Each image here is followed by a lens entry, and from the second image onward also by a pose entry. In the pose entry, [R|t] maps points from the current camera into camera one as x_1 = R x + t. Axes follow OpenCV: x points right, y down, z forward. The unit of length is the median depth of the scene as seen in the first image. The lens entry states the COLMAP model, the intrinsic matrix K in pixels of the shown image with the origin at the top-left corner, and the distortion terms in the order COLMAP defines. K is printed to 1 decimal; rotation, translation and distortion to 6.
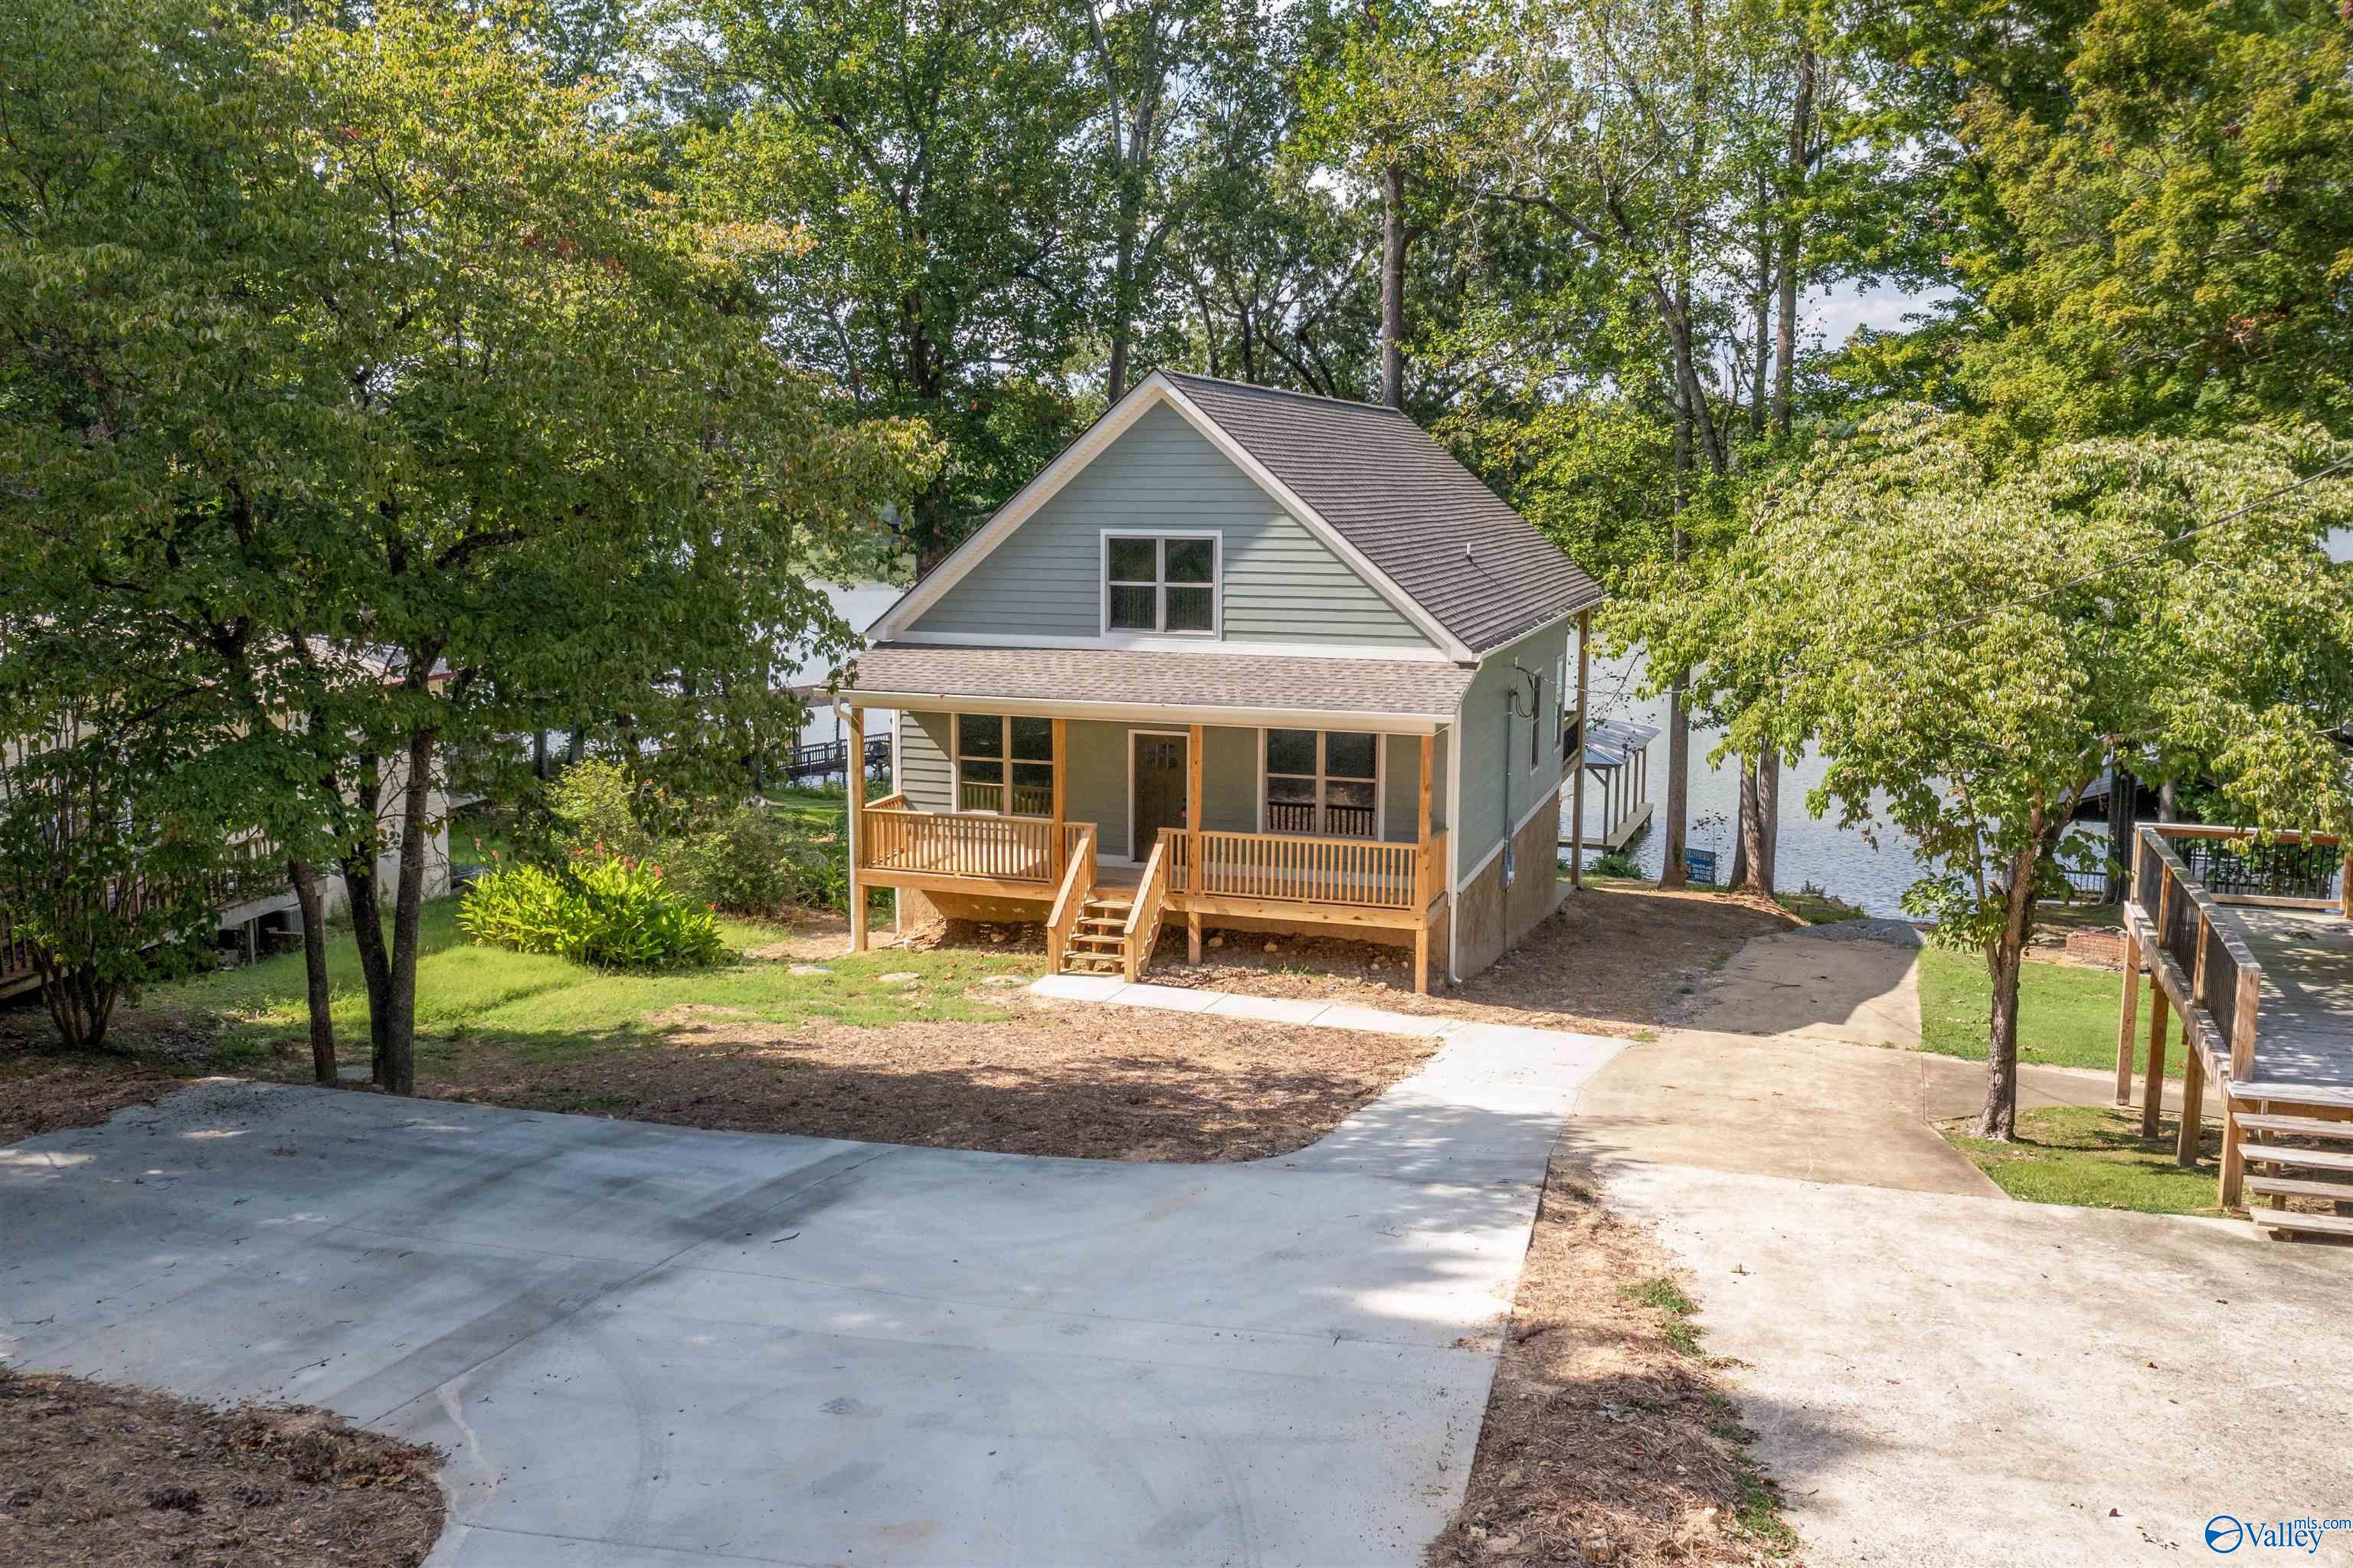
lens RADIAL K [[1961.2, 0, 1165.9], [0, 1961.2, 842.6], [0, 0, 1]] dist [-0.008258, 0.006473]
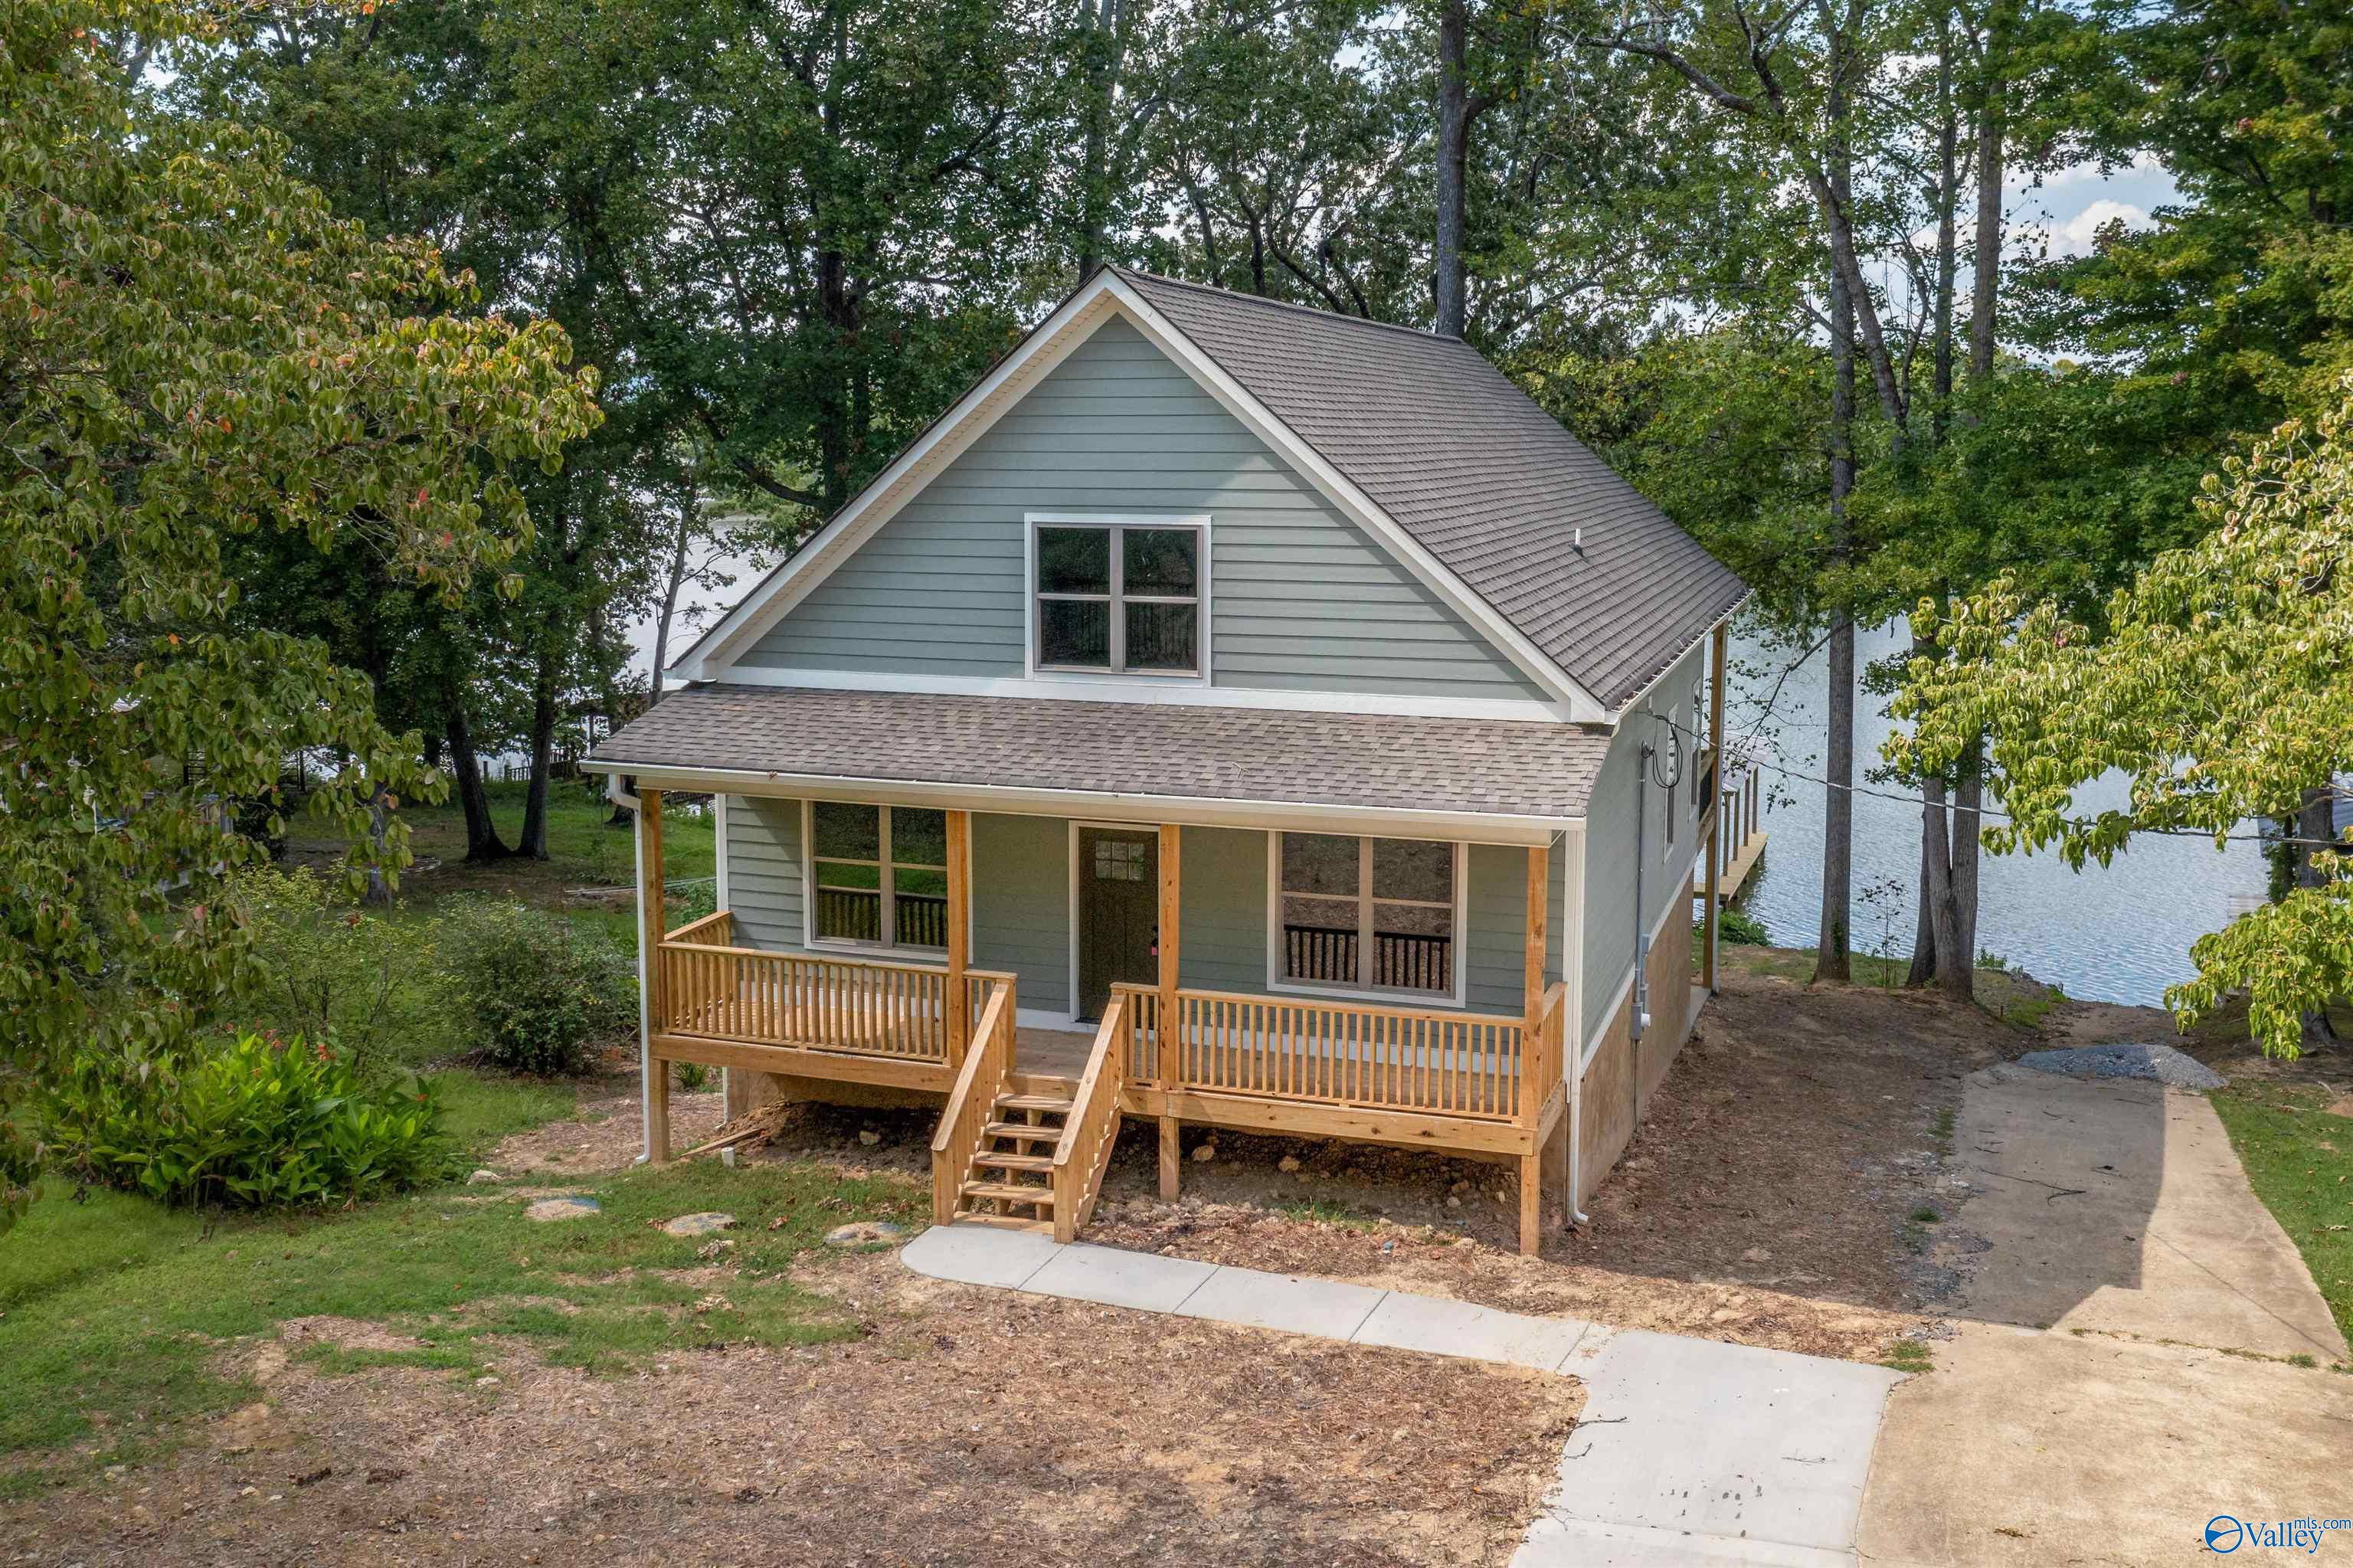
lens RADIAL K [[2197.5, 0, 1196.0], [0, 2197.5, 725.5], [0, 0, 1]] dist [0.006559, 0.003595]
pose [[0.999945, -0.001921, 0.010311, 0.016238], [0.002430, 0.998770, -0.049530, -0.054637], [-0.010203, 0.049553, 0.998719, 0.281371]]
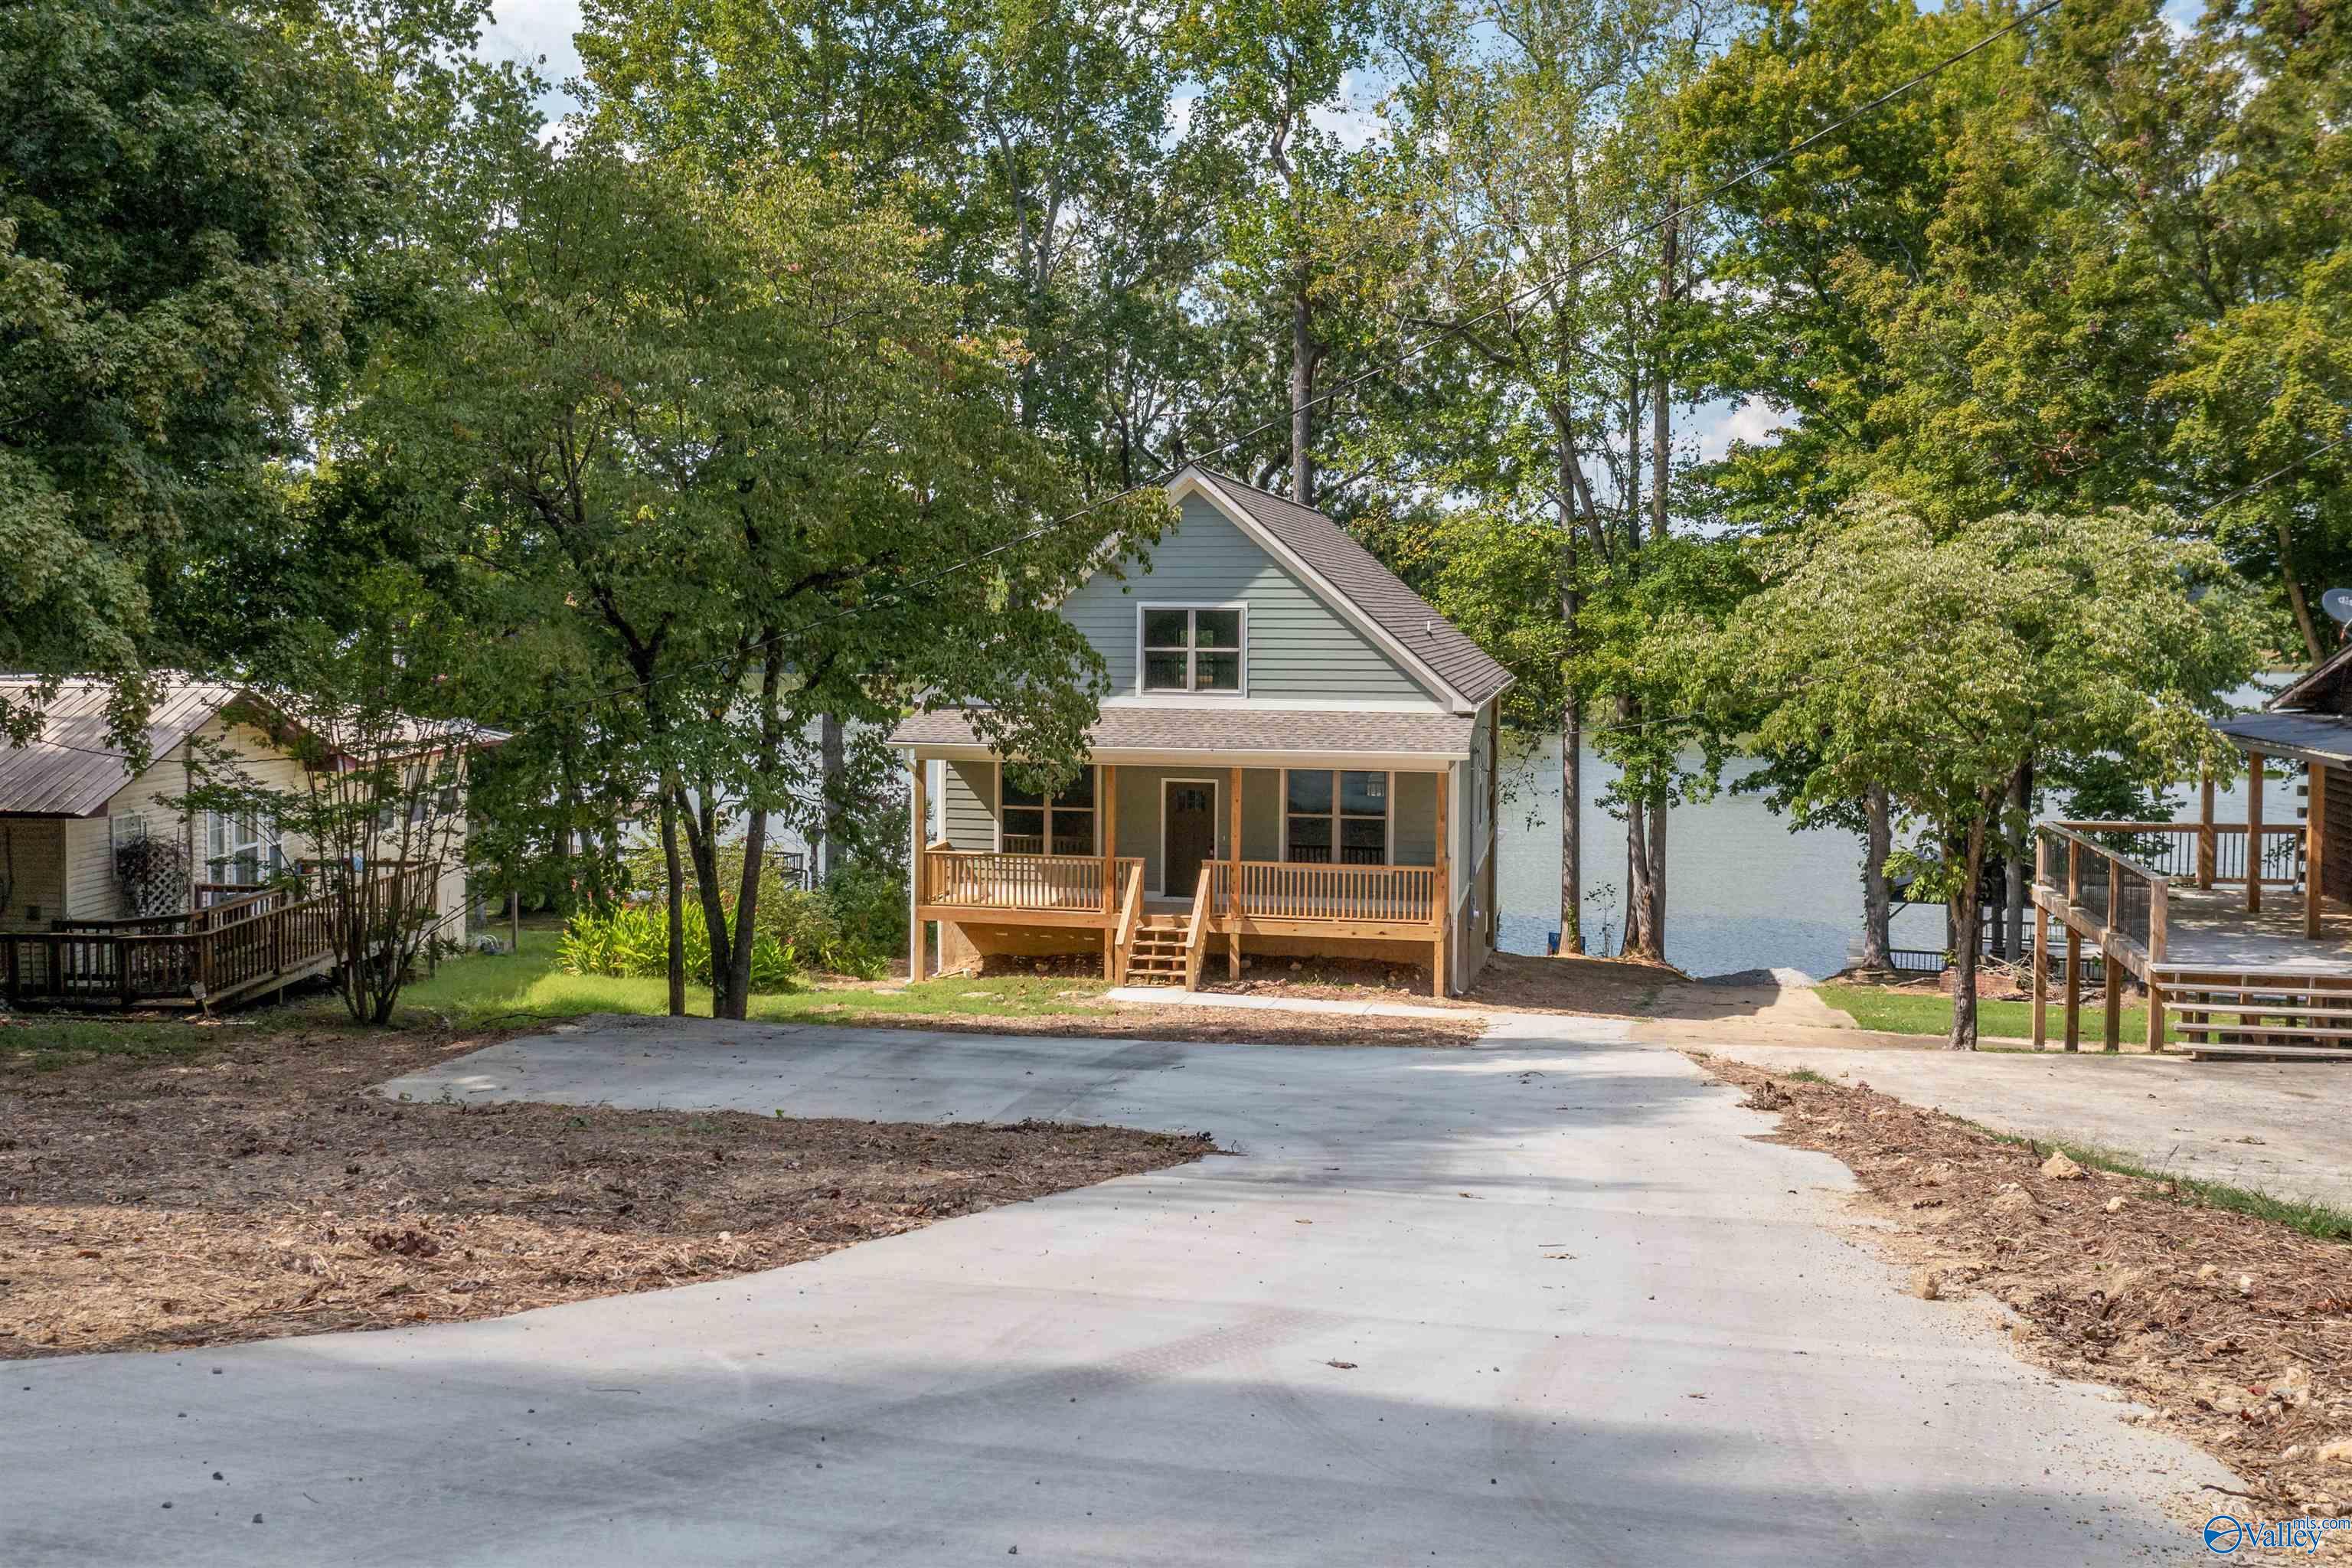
lens RADIAL K [[2196.5, 0, 1129.7], [0, 2196.5, 764.5], [0, 0, 1]] dist [0.006559, 0.003595]
pose [[0.992970, -0.003872, 0.118304, -0.192997], [0.017212, 0.993565, -0.111950, 0.078561], [-0.117109, 0.113199, 0.986646, -0.252939]]
